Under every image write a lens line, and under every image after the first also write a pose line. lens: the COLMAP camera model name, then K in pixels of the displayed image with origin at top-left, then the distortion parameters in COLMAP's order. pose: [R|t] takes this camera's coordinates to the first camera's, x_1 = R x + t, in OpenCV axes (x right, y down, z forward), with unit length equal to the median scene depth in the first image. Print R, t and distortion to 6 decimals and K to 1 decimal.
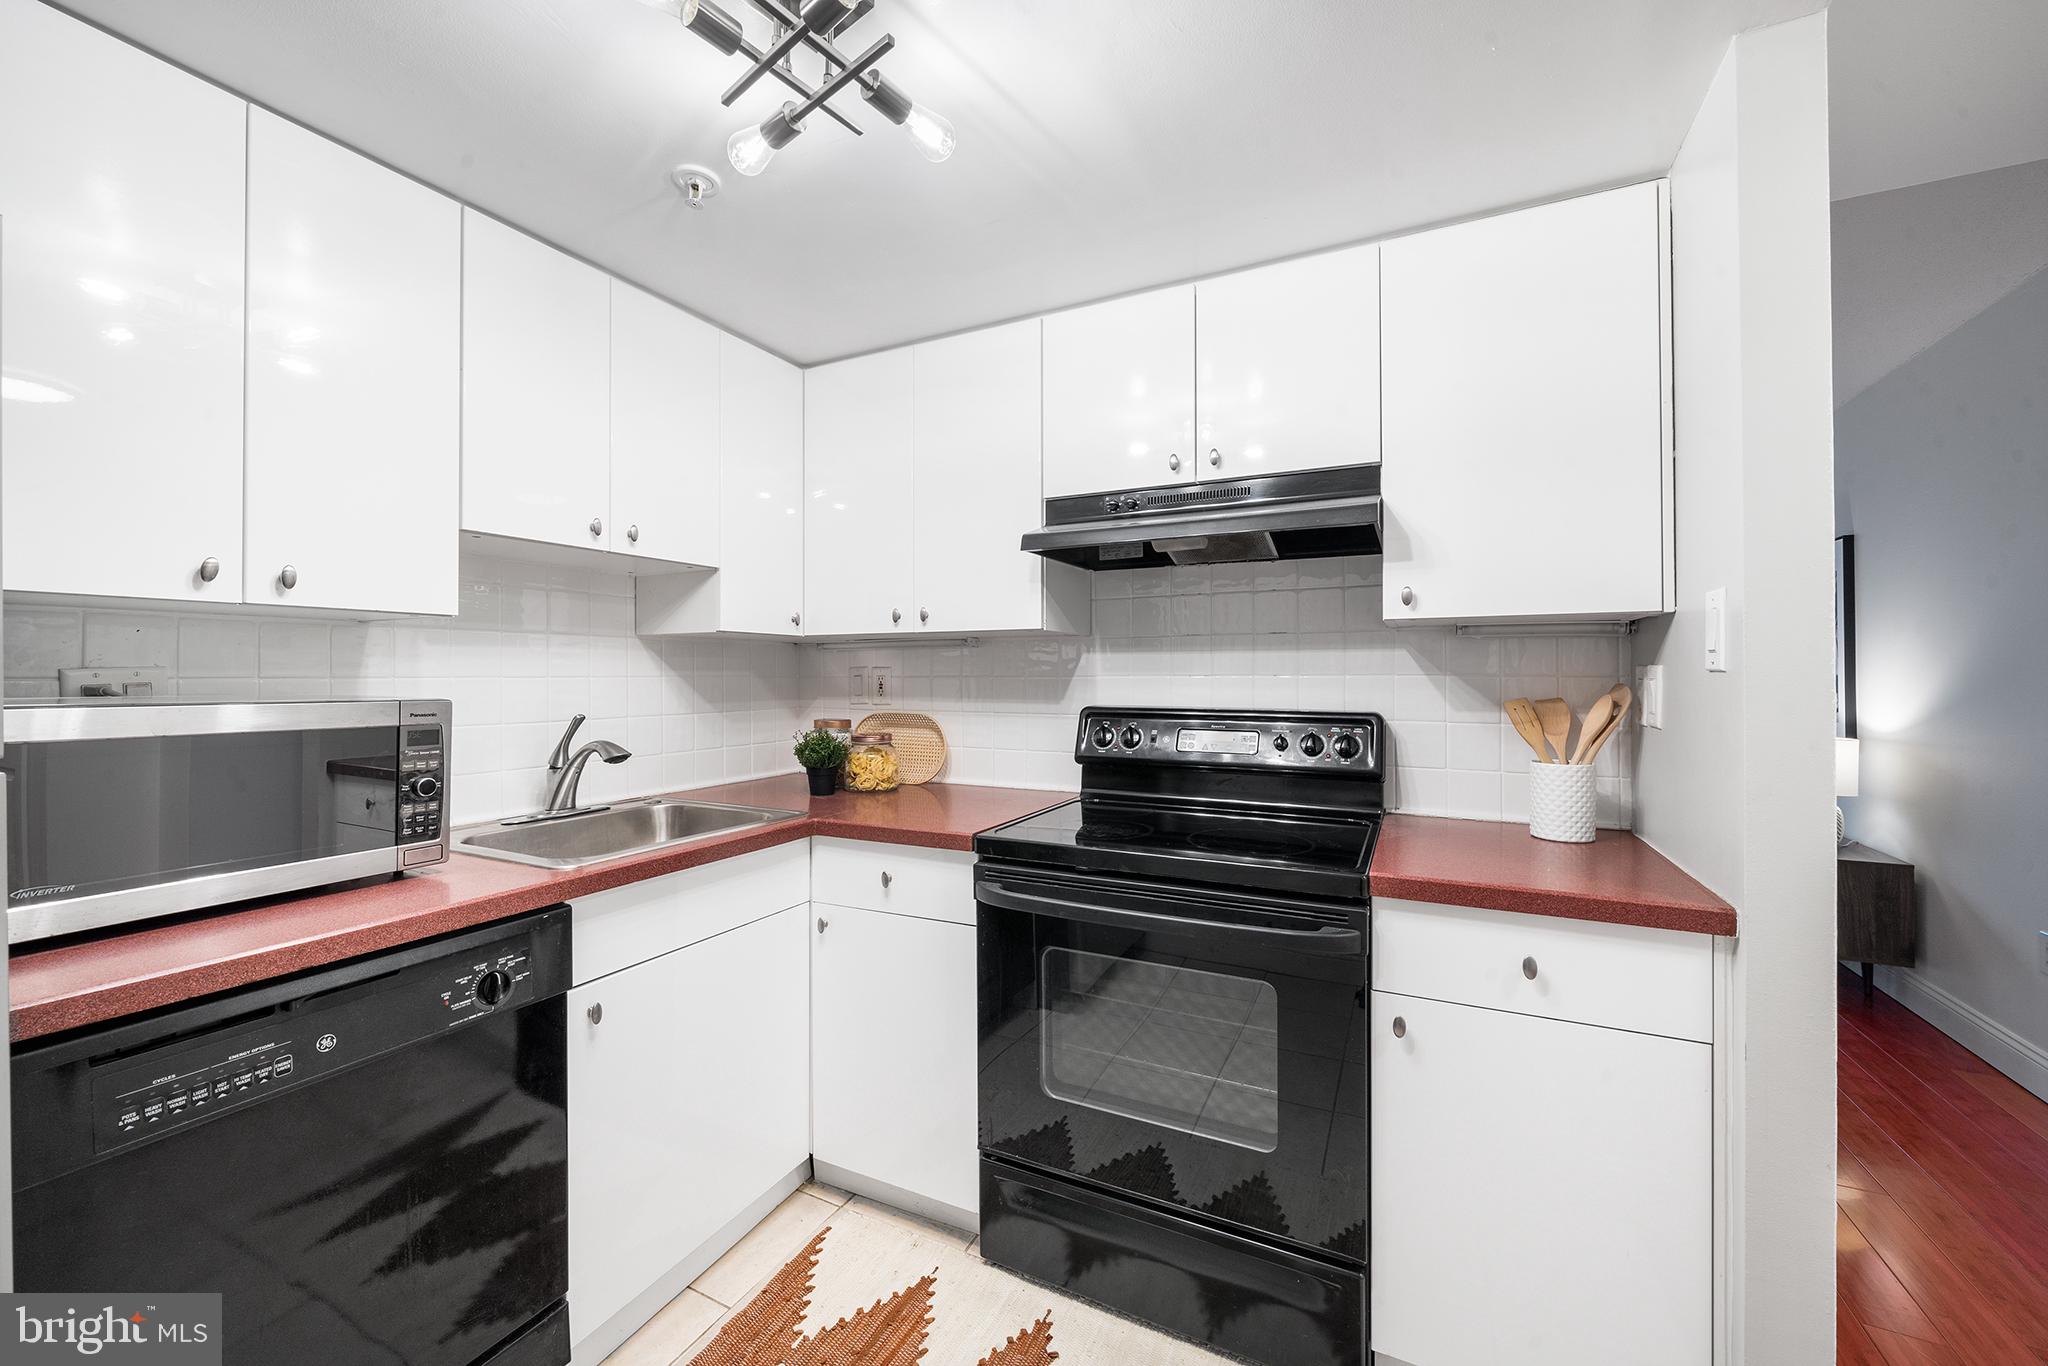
lens RADIAL K [[797.2, 0, 1019.3], [0, 797.2, 666.6], [0, 0, 1]] dist [-0.001588, -0.000197]
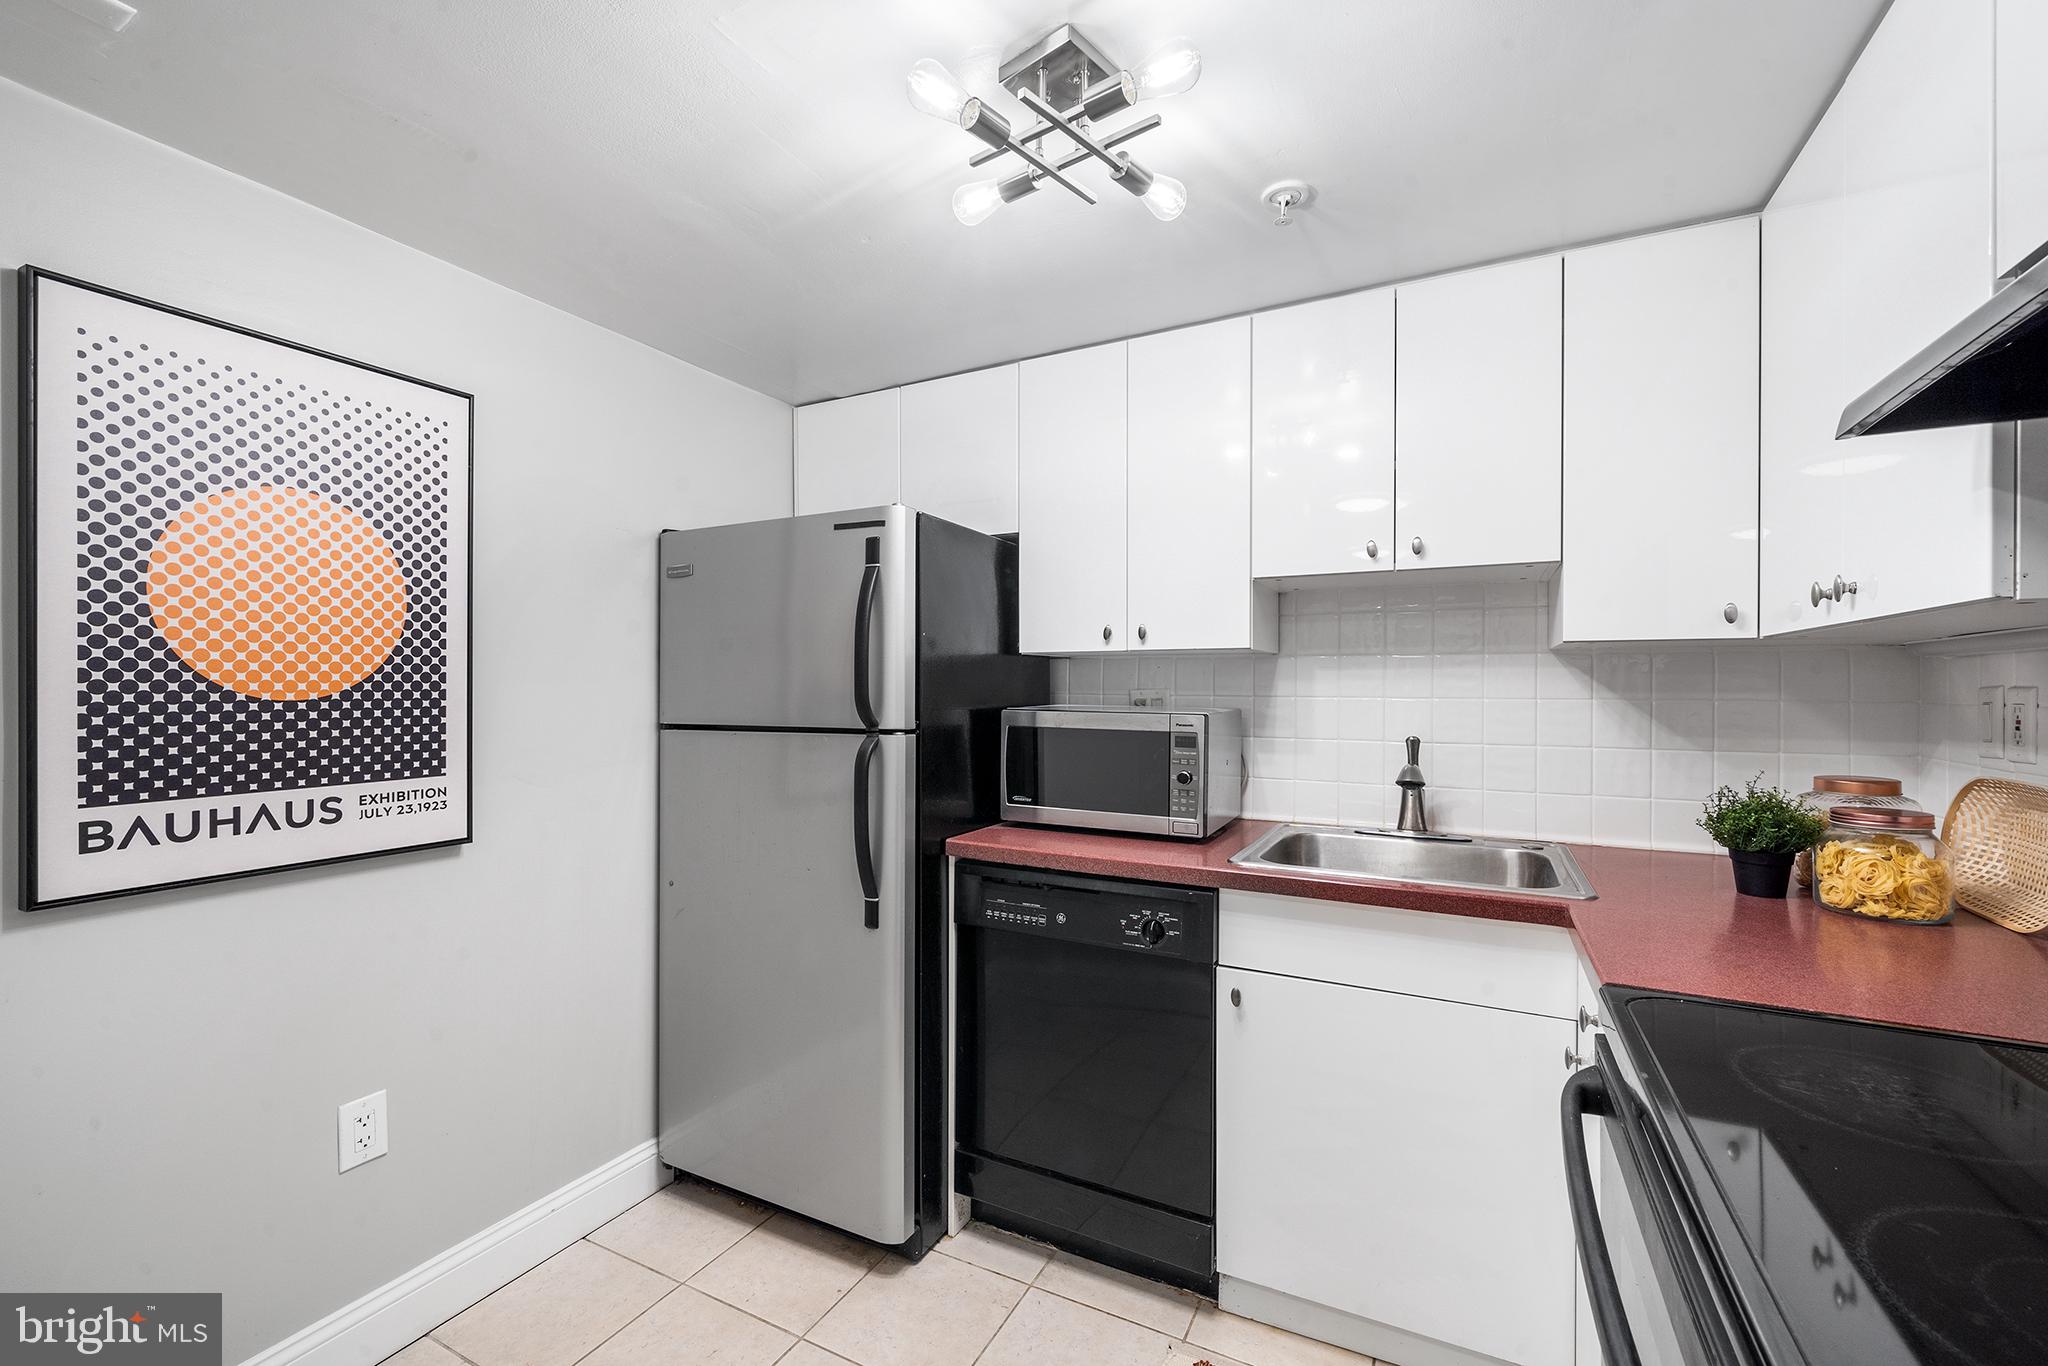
lens RADIAL K [[842.8, 0, 1024.0], [0, 842.8, 683.0], [0, 0, 1]] dist [0.002643, 0.000330]
pose [[-0.007172, -0.006756, -0.999951, 0.664782], [0.004388, 0.999967, -0.006787, -0.001689], [0.999965, -0.004436, -0.007142, 0.710772]]
